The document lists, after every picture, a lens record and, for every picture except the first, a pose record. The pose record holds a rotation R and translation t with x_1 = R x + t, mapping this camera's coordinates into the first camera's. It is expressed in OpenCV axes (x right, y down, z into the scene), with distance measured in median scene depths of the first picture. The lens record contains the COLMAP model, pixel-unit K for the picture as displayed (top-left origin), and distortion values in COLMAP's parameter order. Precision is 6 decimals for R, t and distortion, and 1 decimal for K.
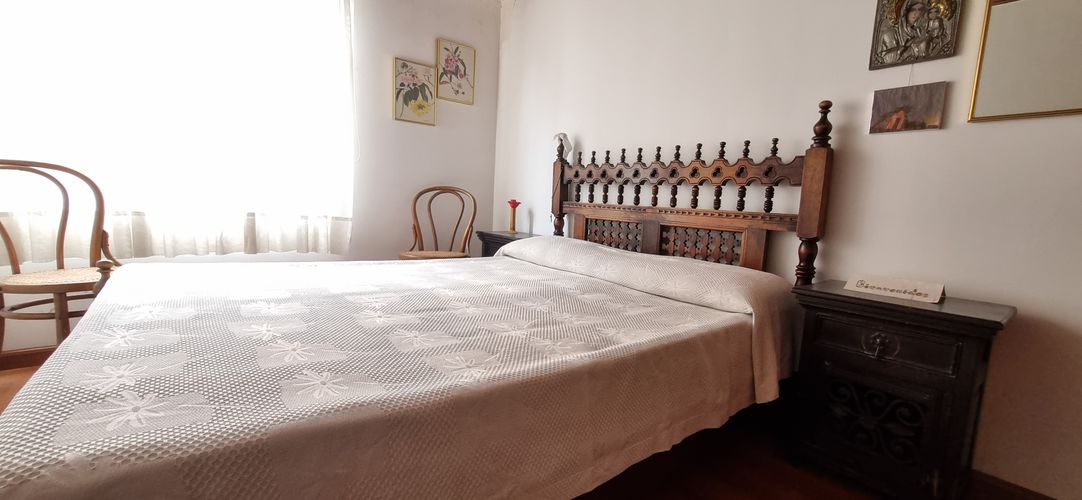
lens RADIAL K [[429.0, 0, 543.9], [0, 429.0, 249.7], [0, 0, 1]] dist [0.002985, -0.000608]
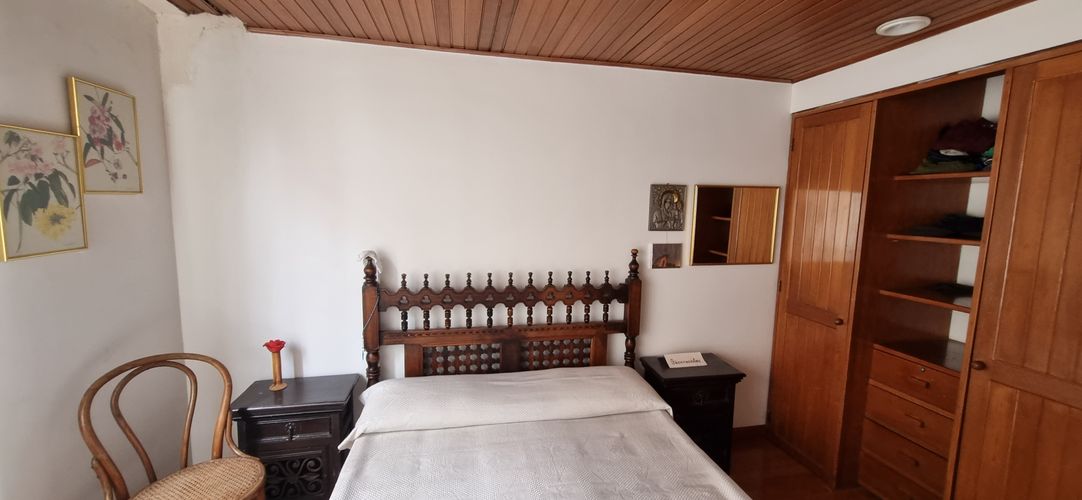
lens RADIAL K [[429.0, 0, 546.8], [0, 429.0, 249.7], [0, 0, 1]] dist [0.002985, -0.000608]
pose [[0.464105, -0.142194, 0.874292, -0.466622], [0.106681, 0.988819, 0.104191, -0.296368], [-0.879332, 0.044915, 0.474086, 0.299165]]
